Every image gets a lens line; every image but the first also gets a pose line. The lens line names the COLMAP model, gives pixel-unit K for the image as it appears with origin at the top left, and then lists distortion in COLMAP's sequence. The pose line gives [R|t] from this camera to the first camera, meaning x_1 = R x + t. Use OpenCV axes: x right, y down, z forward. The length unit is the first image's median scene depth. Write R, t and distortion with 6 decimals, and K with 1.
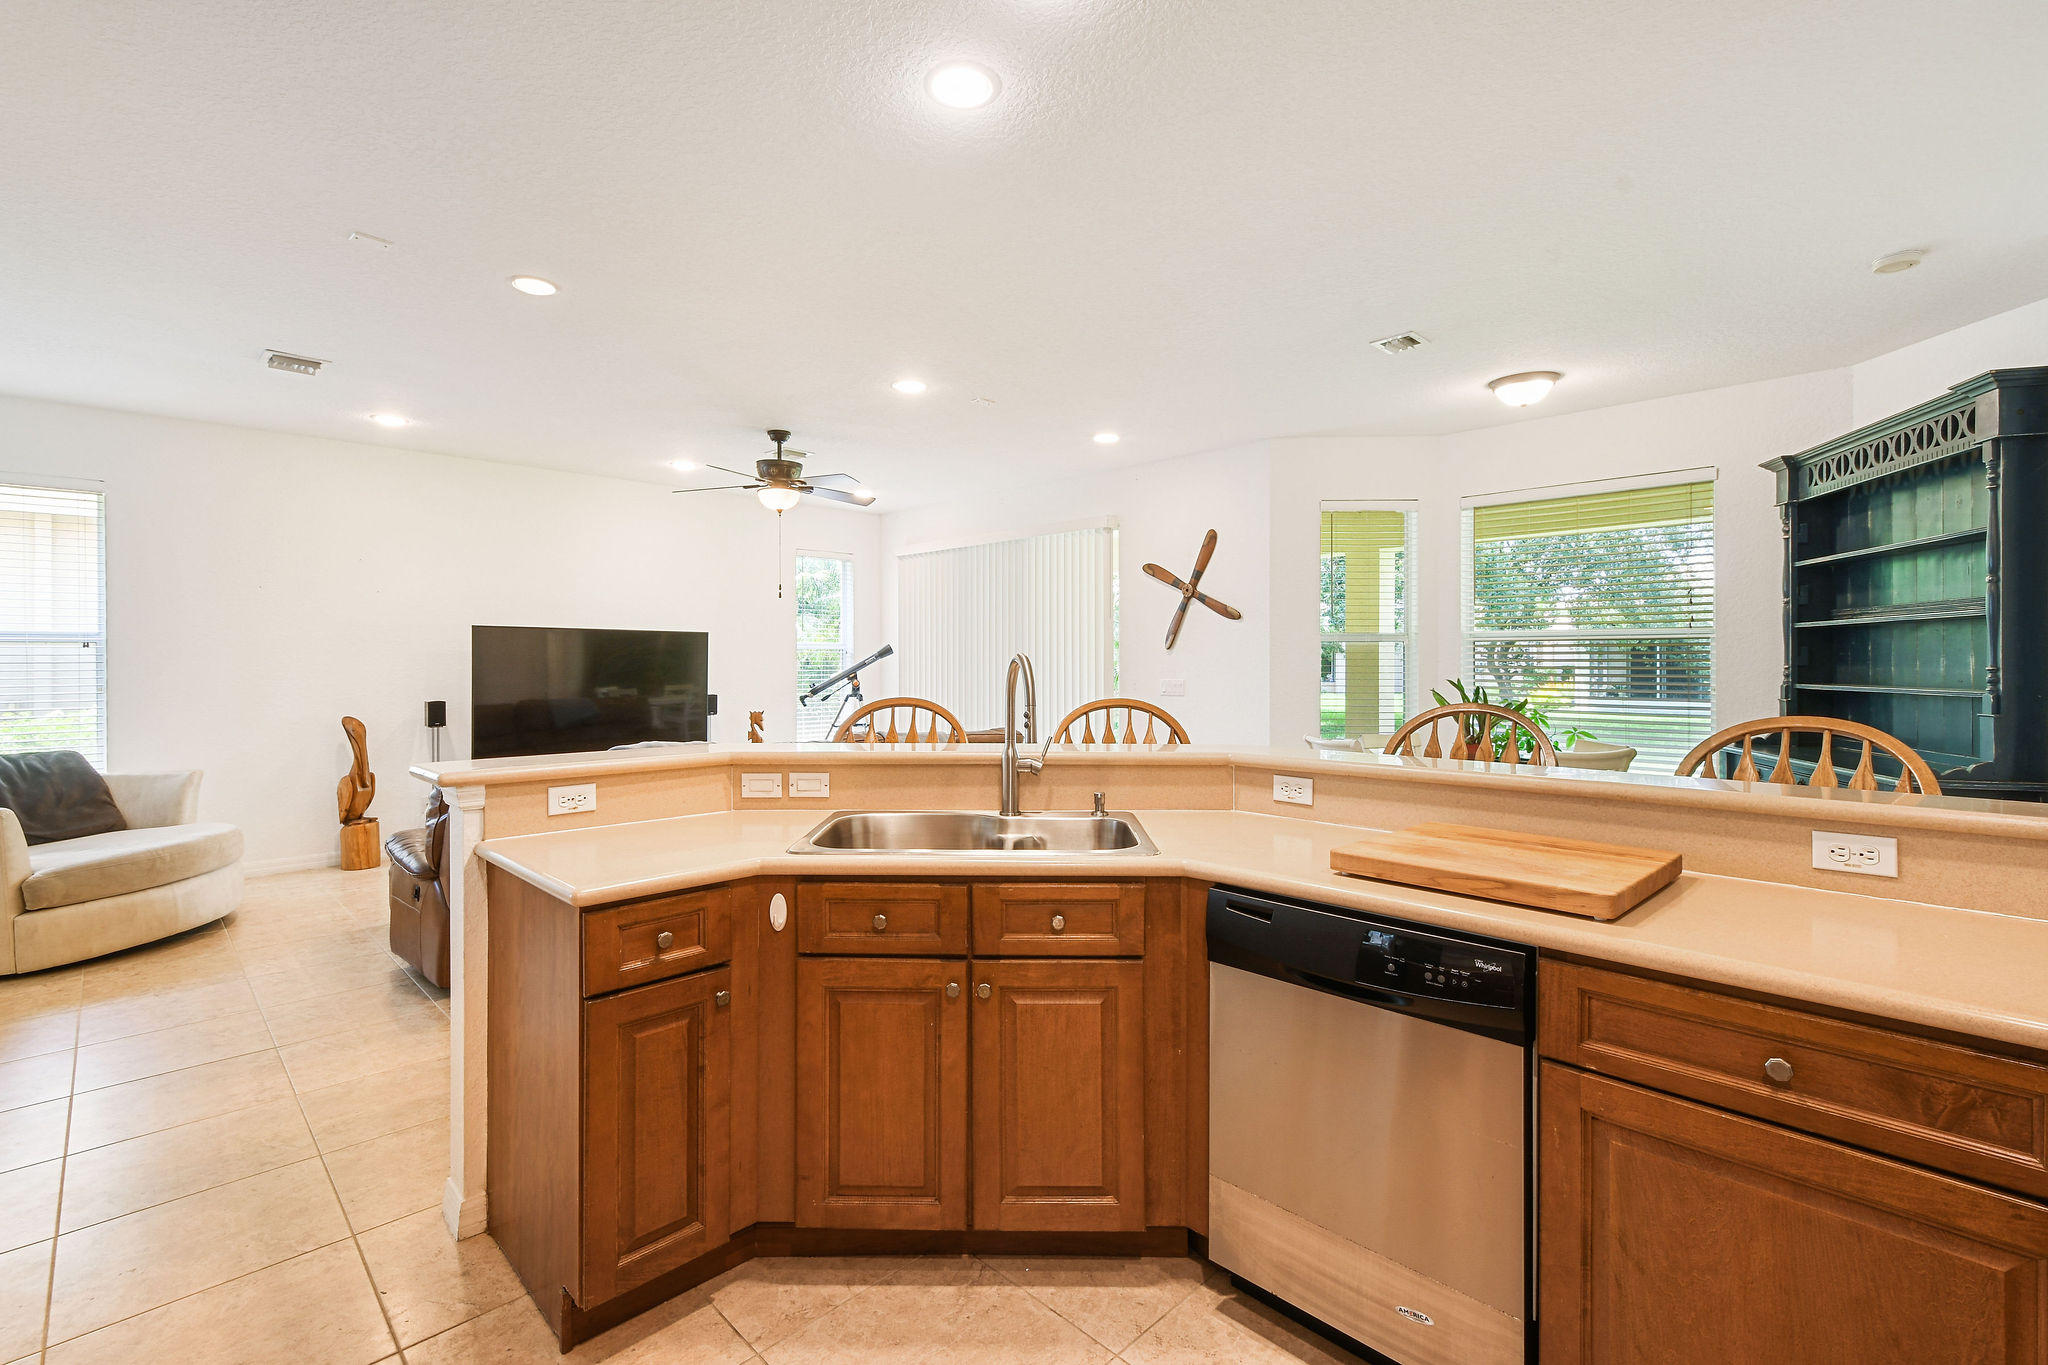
lens RADIAL K [[923.3, 0, 1013.7], [0, 923.3, 664.8], [0, 0, 1]] dist [0.007211, -0.001586]
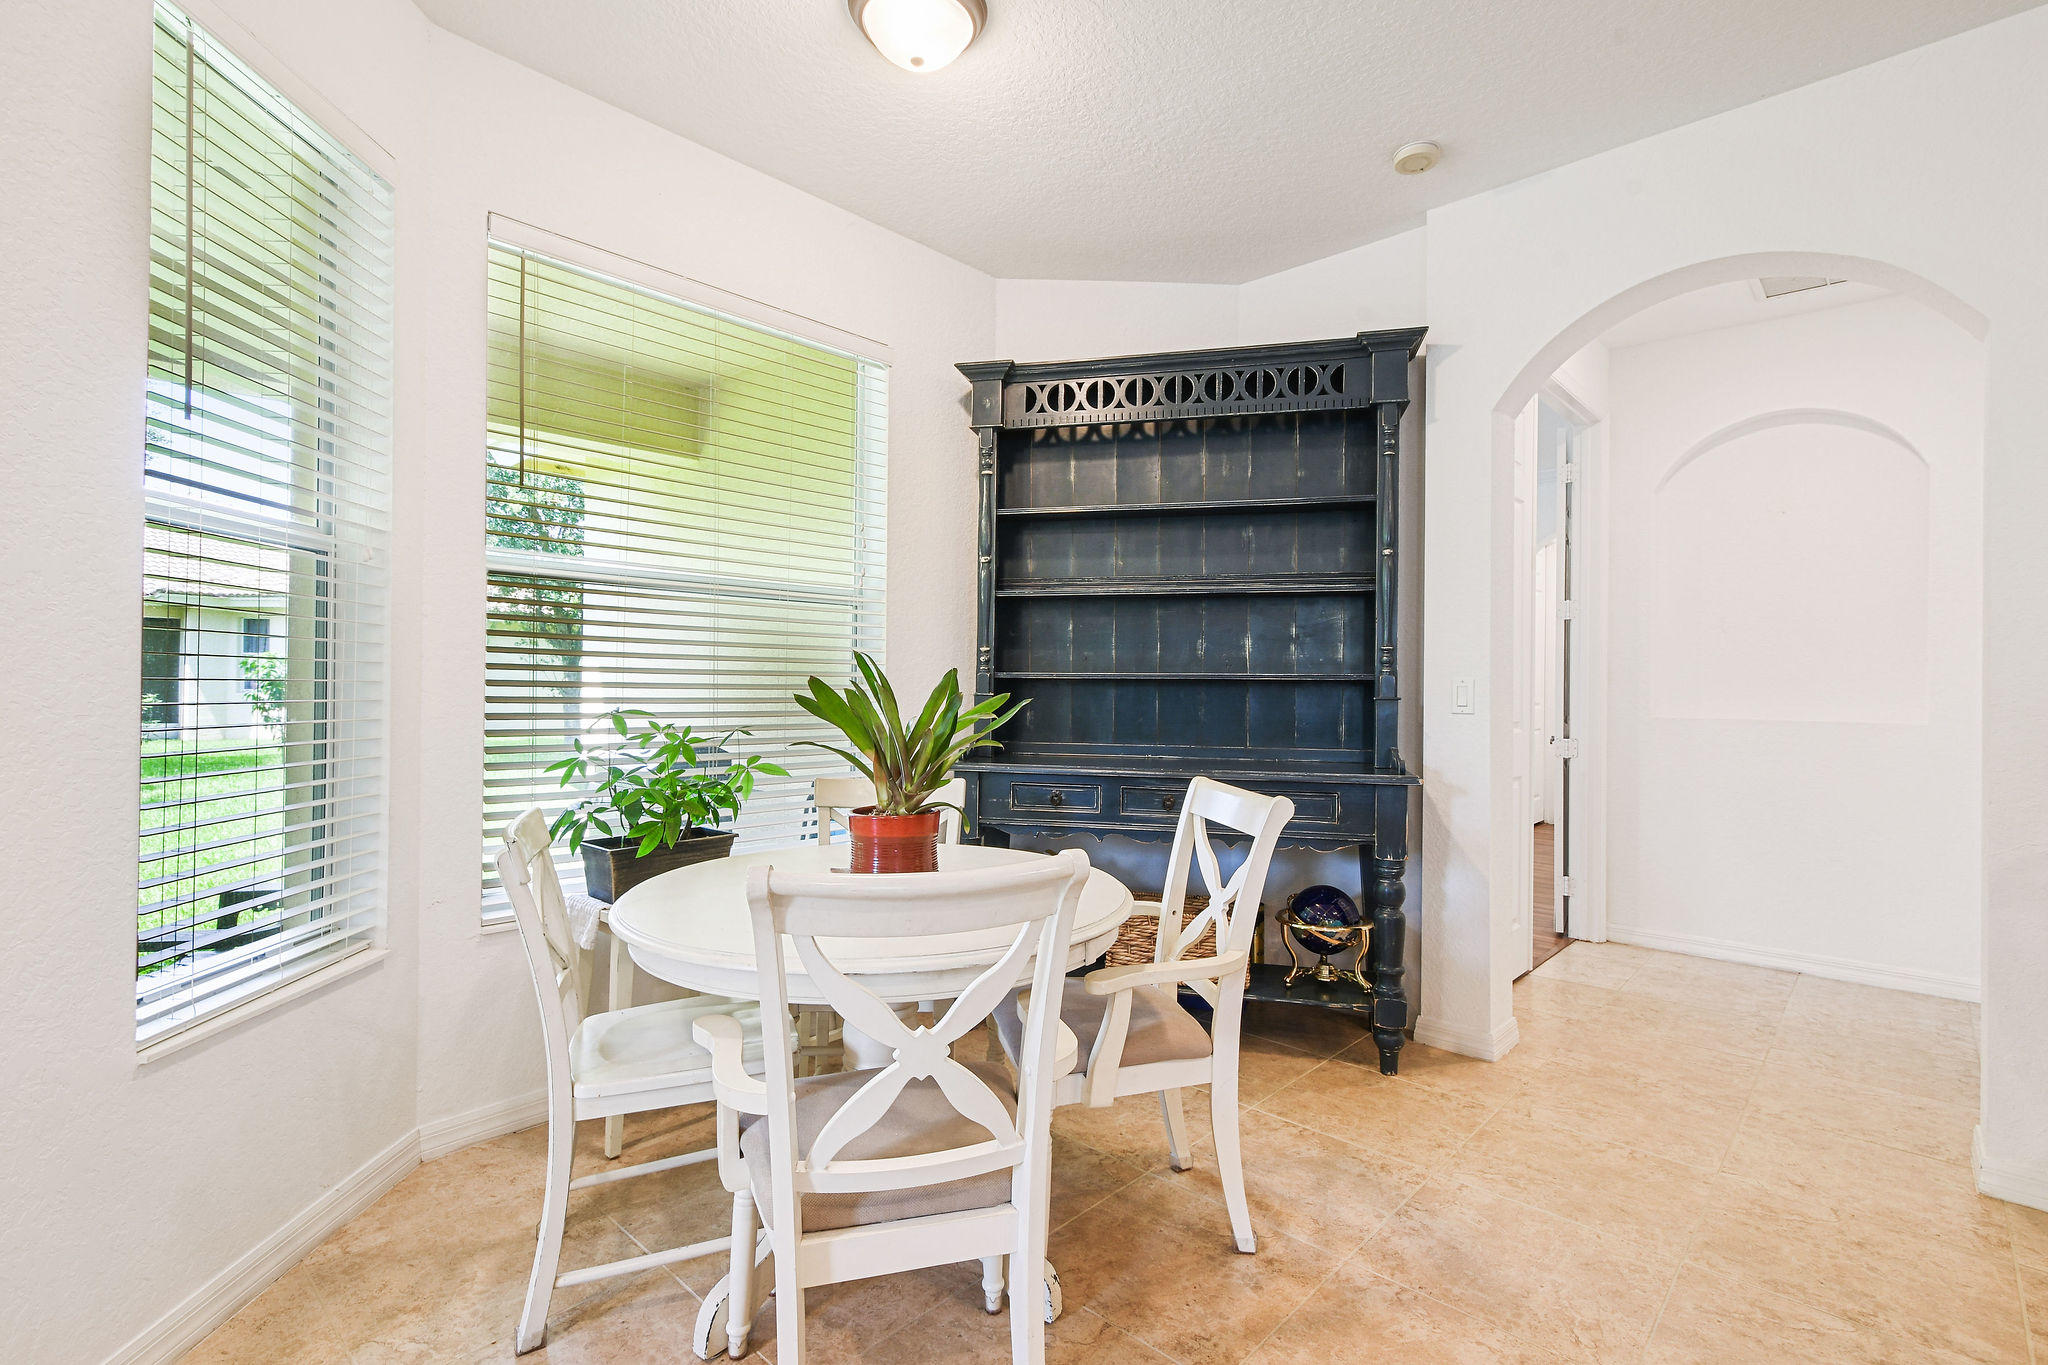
lens RADIAL K [[969.2, 0, 1004.8], [0, 969.2, 666.3], [0, 0, 1]] dist [0.001947, 0.000299]
pose [[-0.019703, 0.019684, 0.999612, 0.066544], [-0.005733, 0.999788, -0.019800, 0.031667], [-0.999789, -0.006121, -0.019586, 1.012308]]
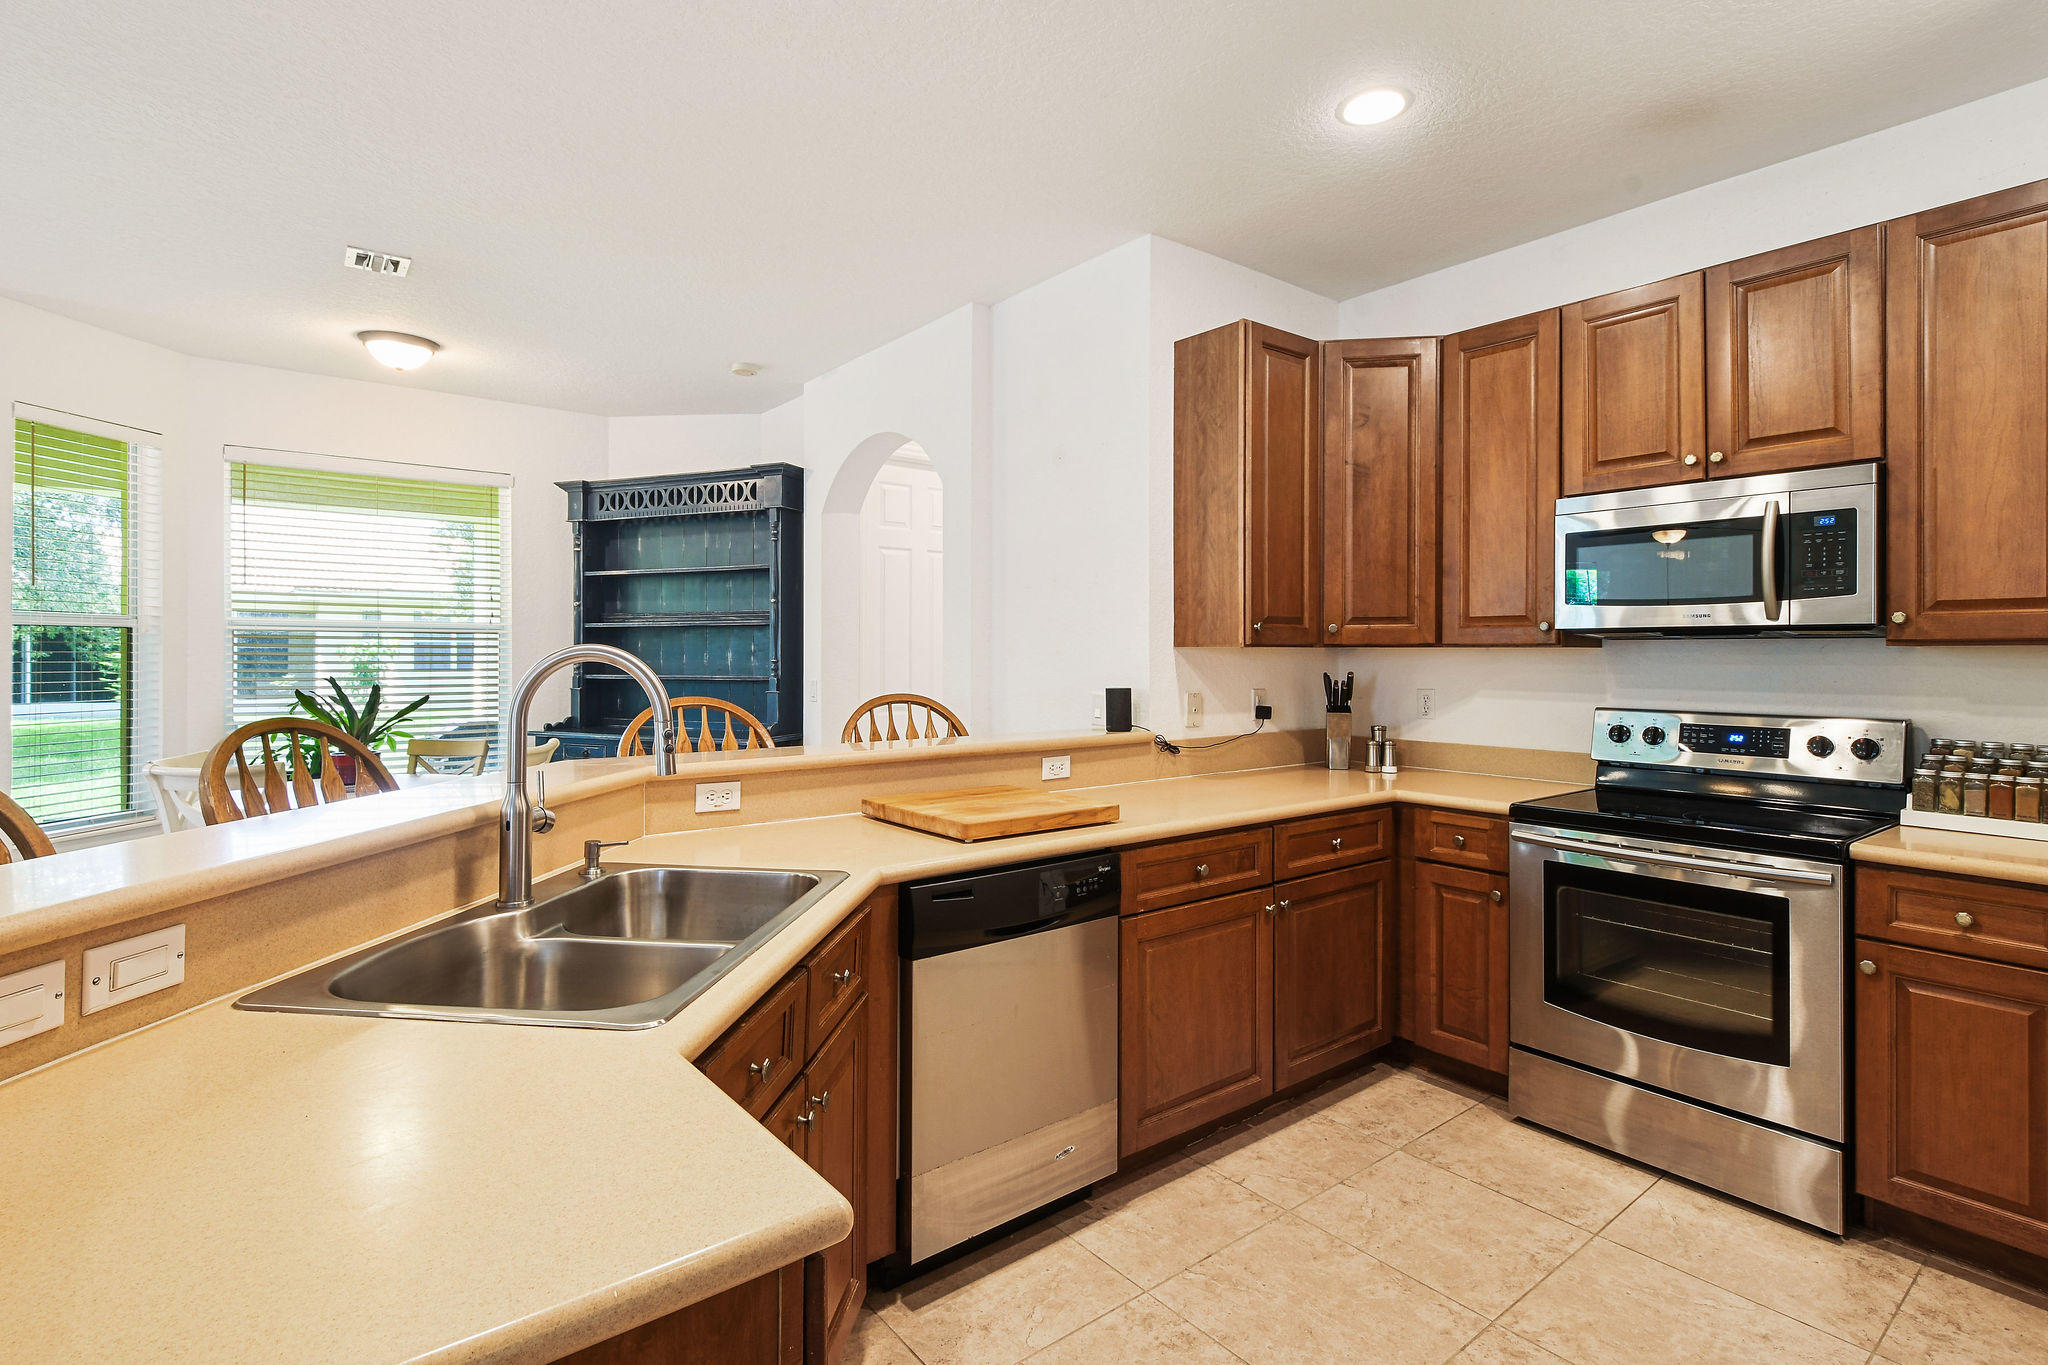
lens RADIAL K [[988.2, 0, 988.0], [0, 988.2, 649.4], [0, 0, 1]] dist [-0.000598, -0.001144]
pose [[0.125211, 0.008897, 0.992090, -0.344696], [0.001558, 0.999957, -0.009165, 0.000783], [-0.992129, 0.002693, 0.125191, 0.331388]]
